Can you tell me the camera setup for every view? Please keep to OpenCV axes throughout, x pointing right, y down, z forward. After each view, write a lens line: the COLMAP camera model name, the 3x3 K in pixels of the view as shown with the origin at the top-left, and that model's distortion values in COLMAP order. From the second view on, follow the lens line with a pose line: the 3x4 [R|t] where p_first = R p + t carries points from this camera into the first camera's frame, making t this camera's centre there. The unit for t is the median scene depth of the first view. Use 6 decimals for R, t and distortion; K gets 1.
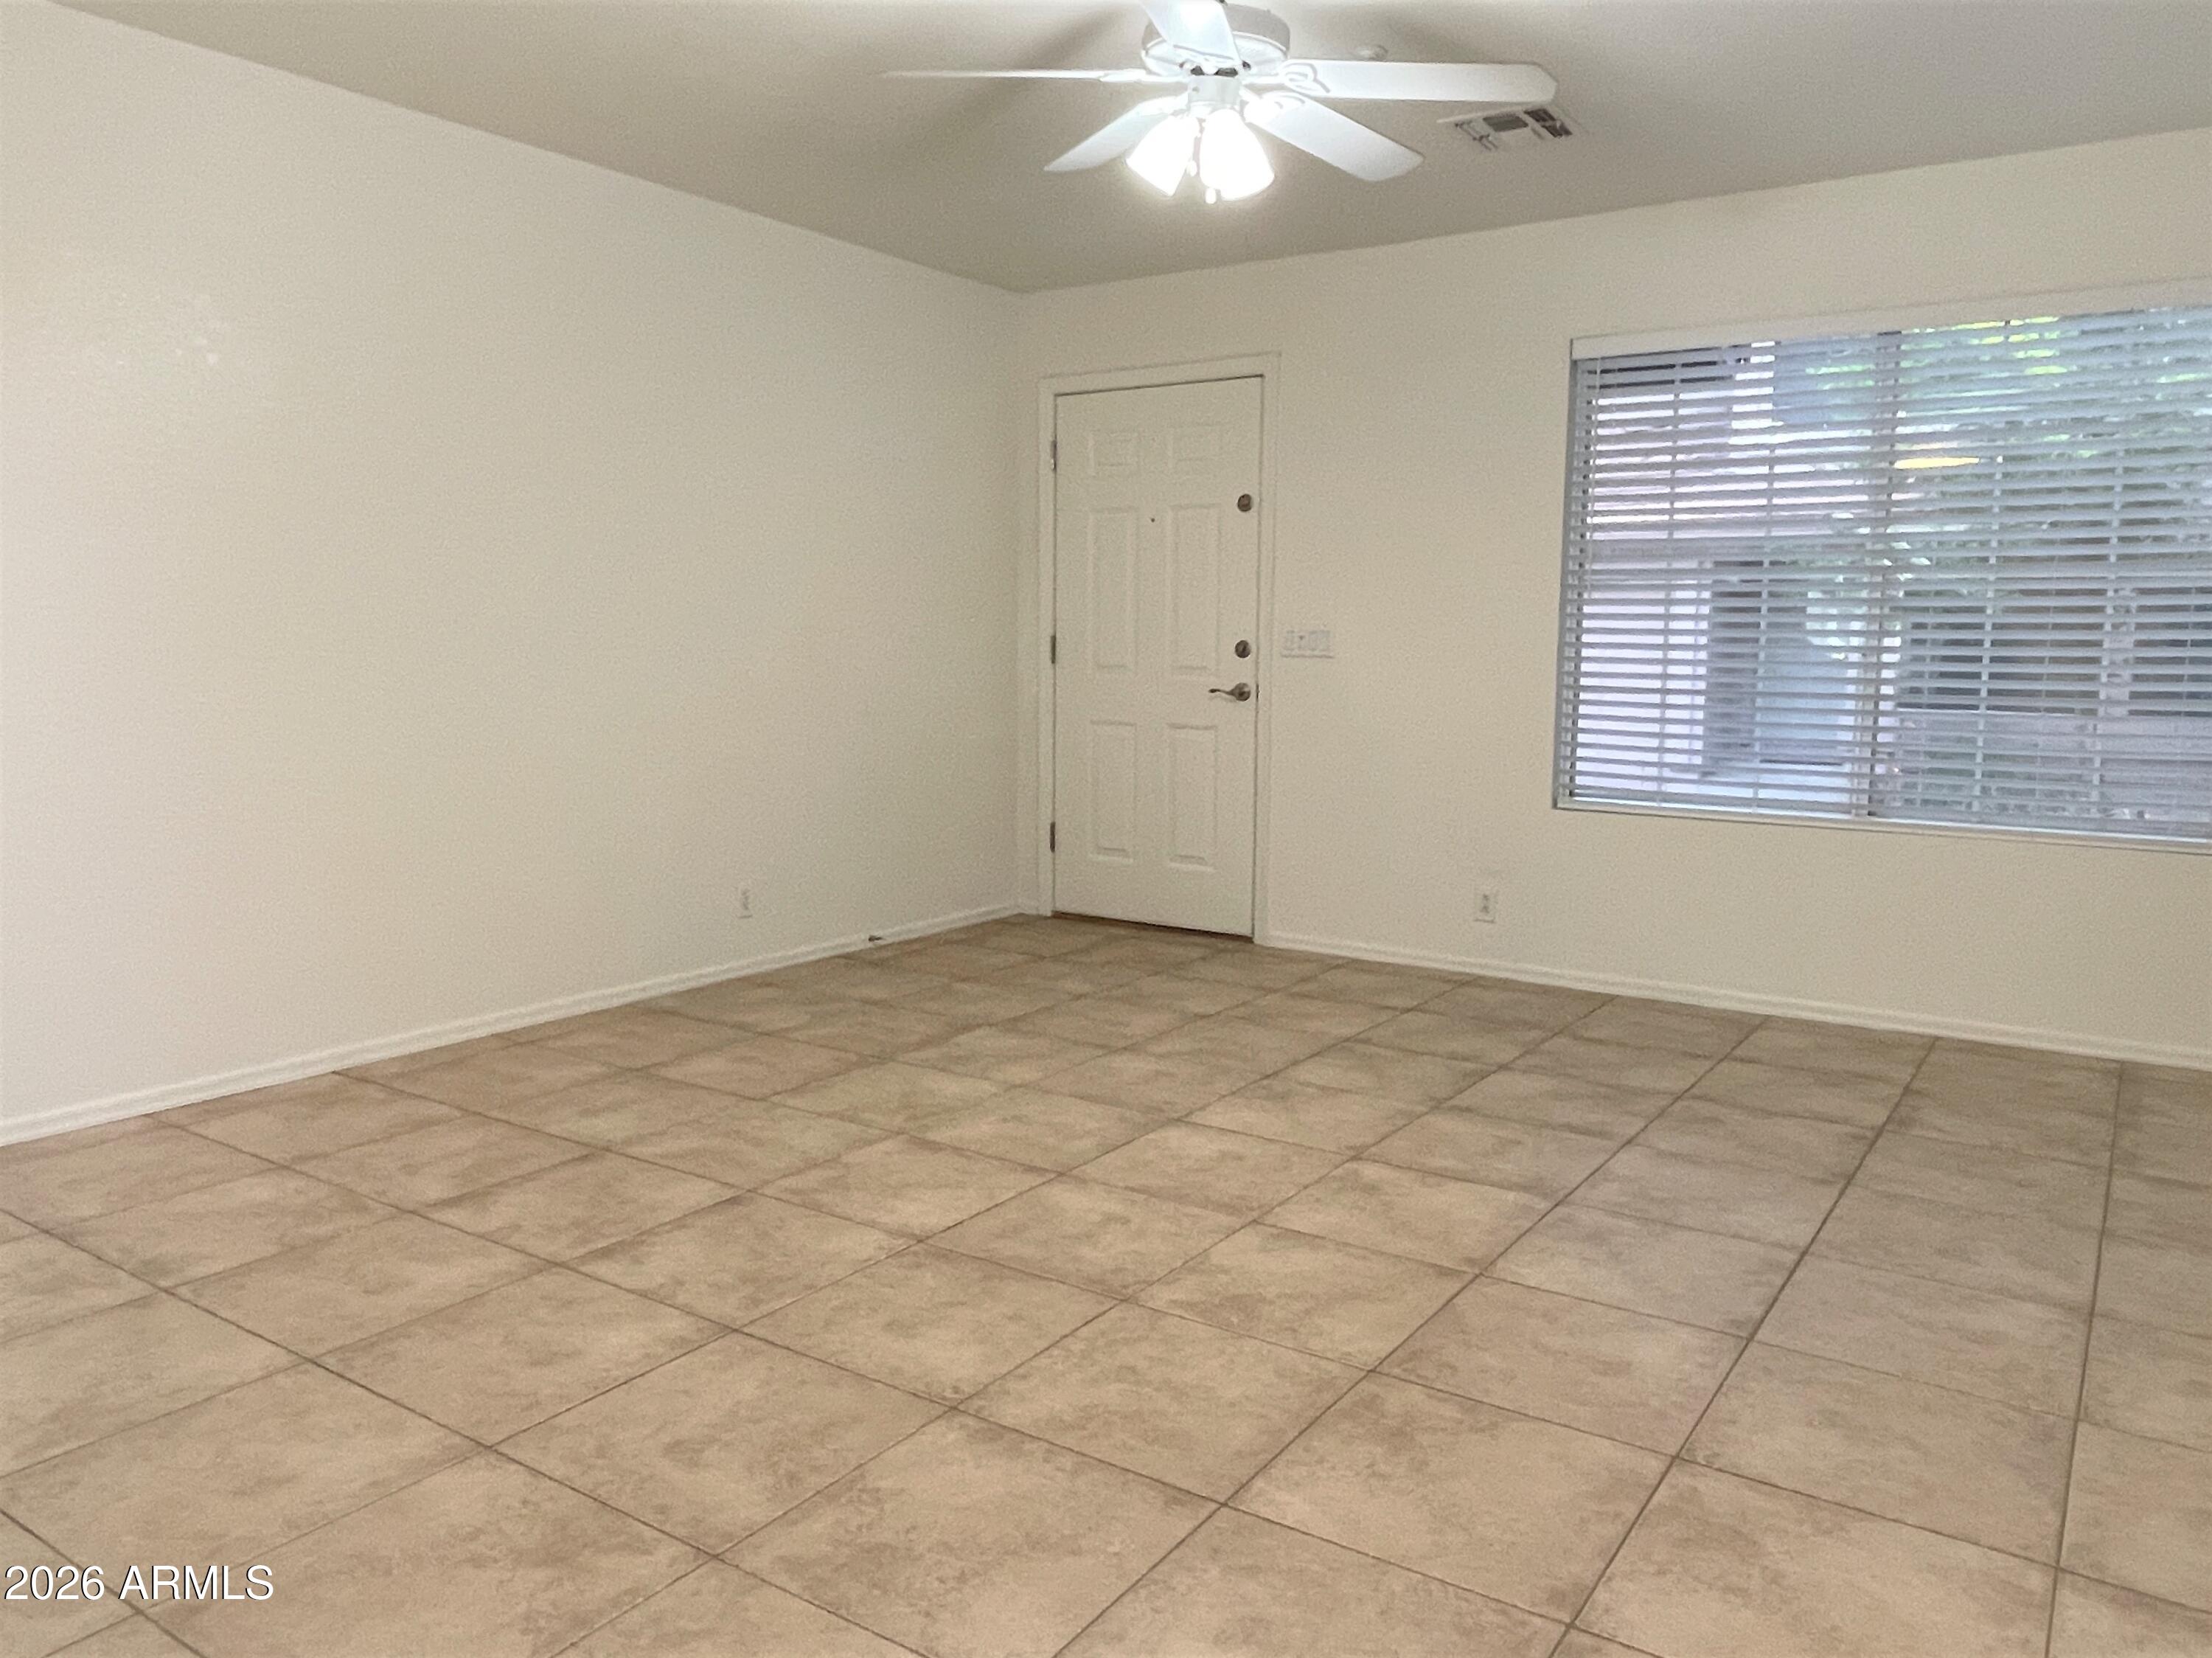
lens RADIAL K [[1579.7, 0, 1106.6], [0, 1579.7, 829.0], [0, 0, 1]] dist [-0.004114, -0.002217]
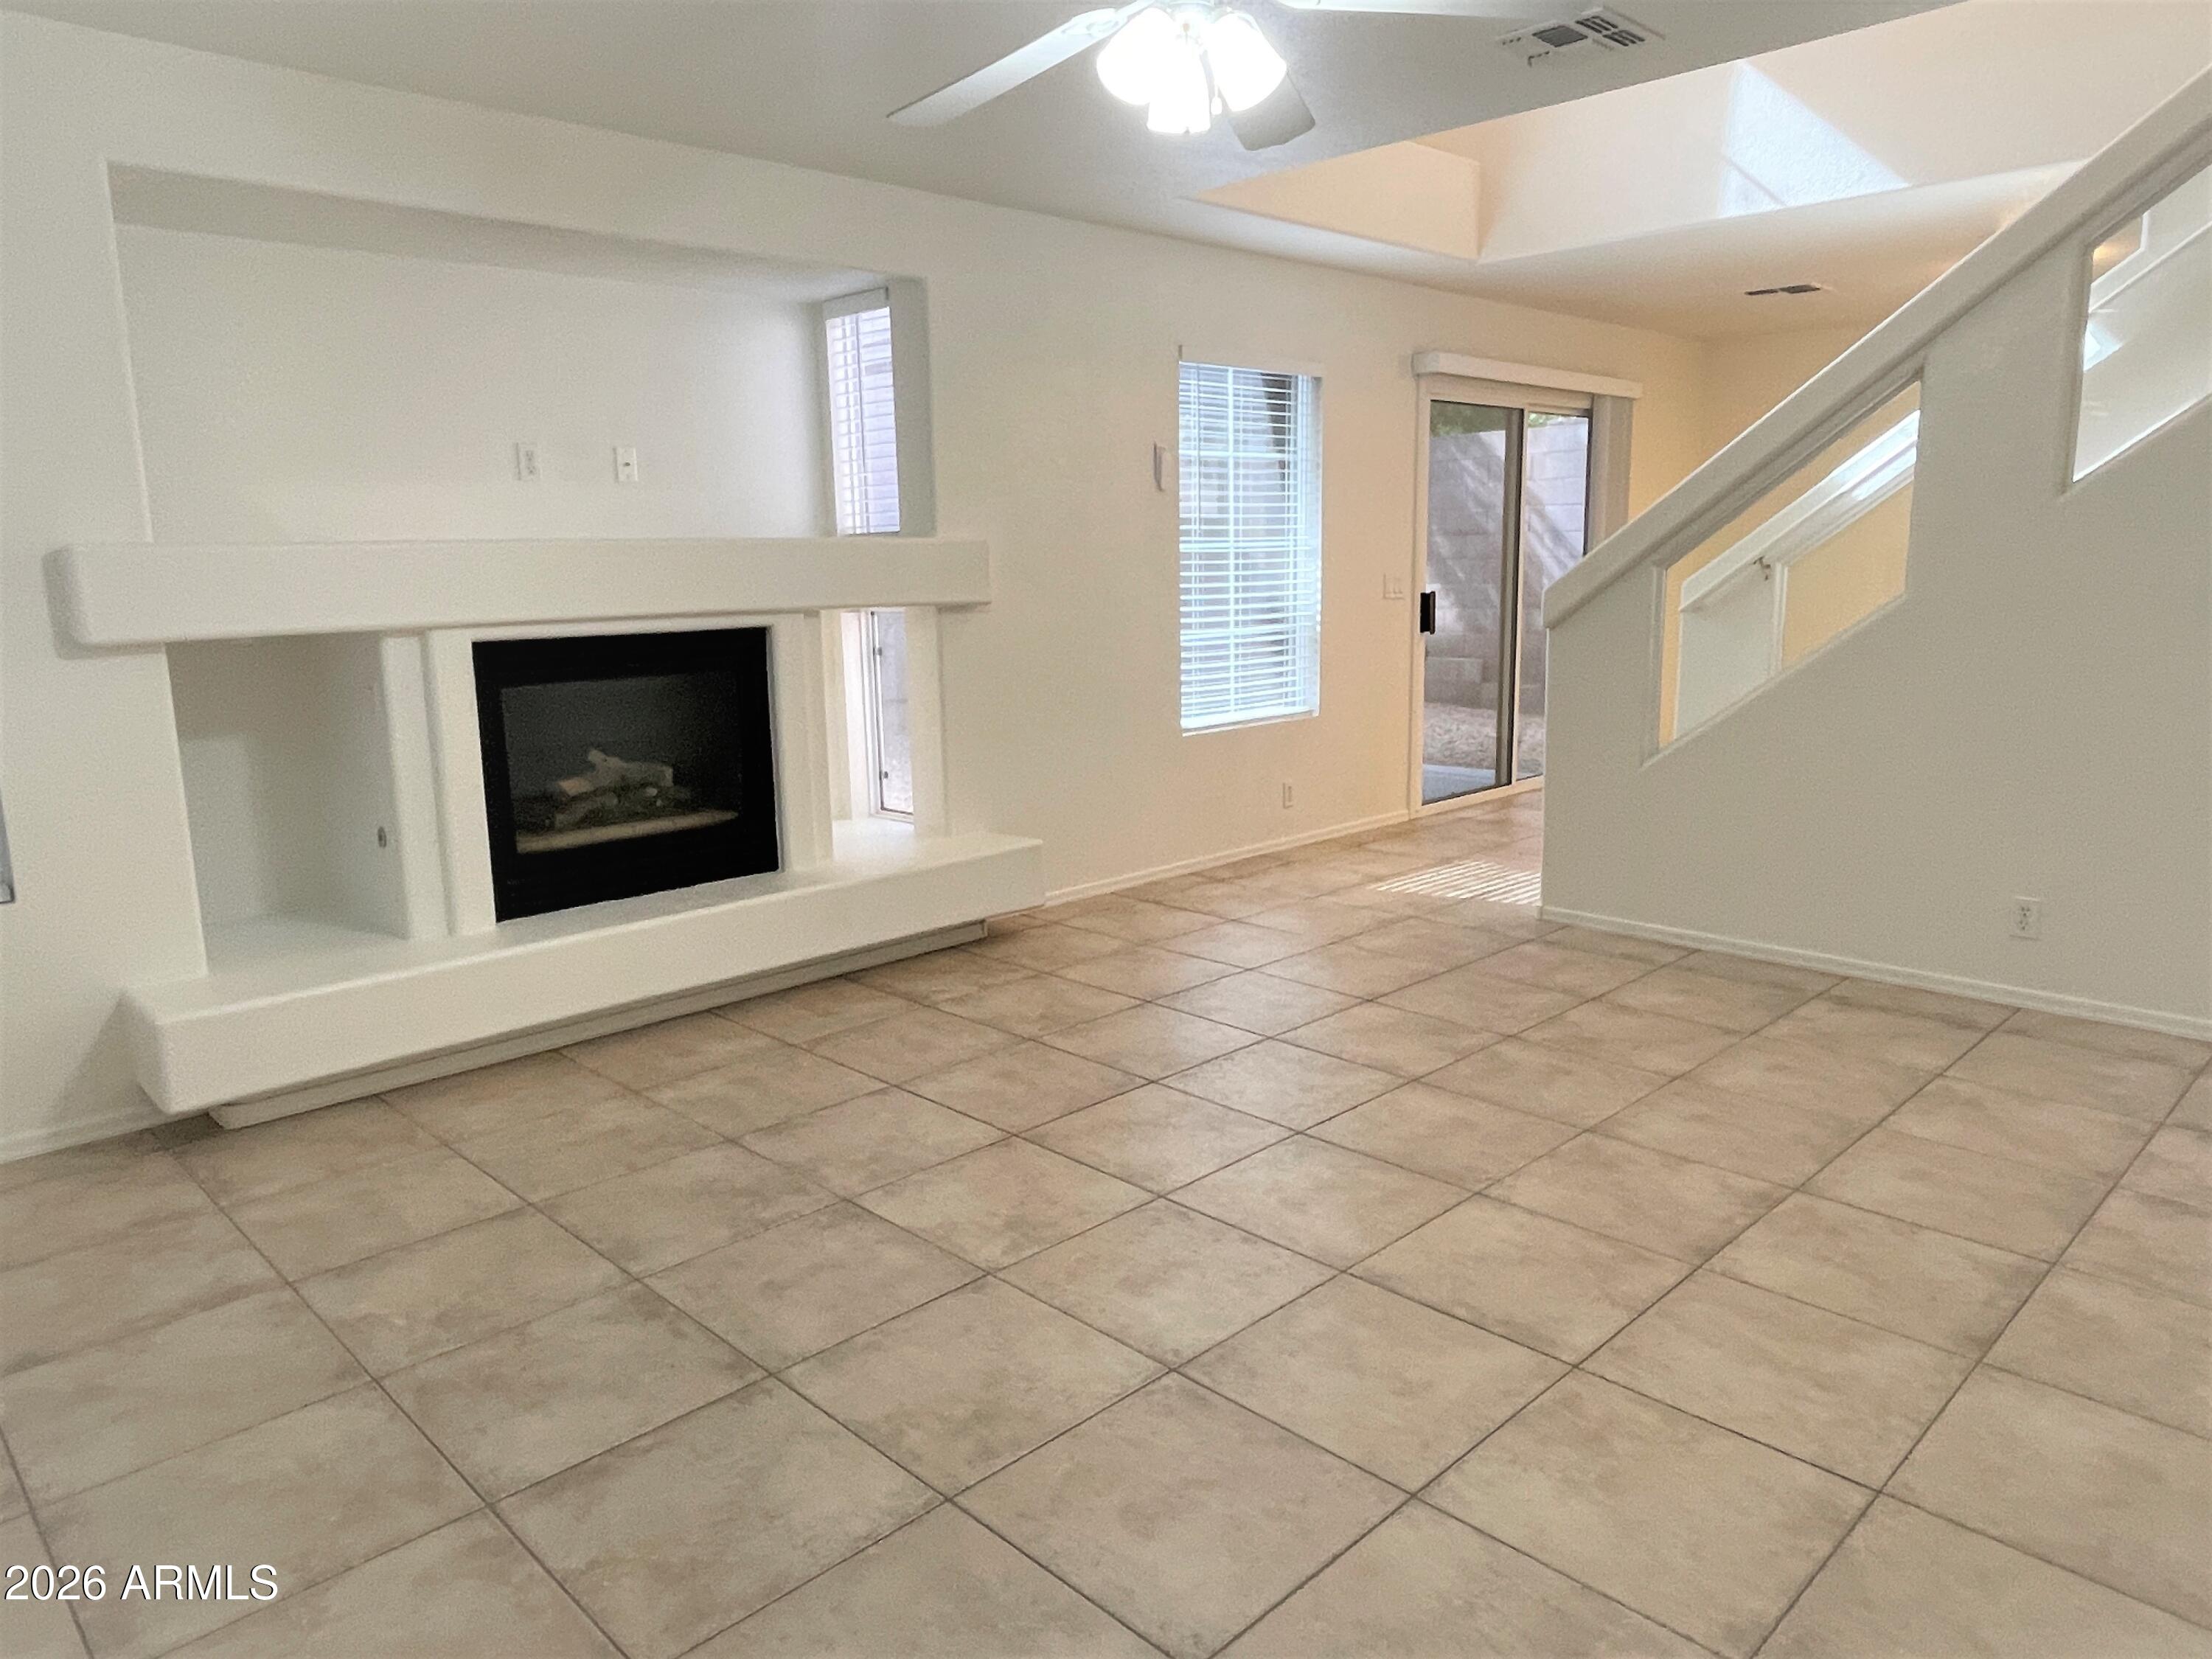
lens RADIAL K [[1445.2, 0, 1106.1], [0, 1445.2, 827.5], [0, 0, 1]] dist [-0.008898, -0.005069]
pose [[-0.979916, -0.029488, 0.197216, -0.052916], [0.032093, 0.952792, 0.301923, -0.273201], [-0.196809, 0.302188, -0.932710, 1.806300]]
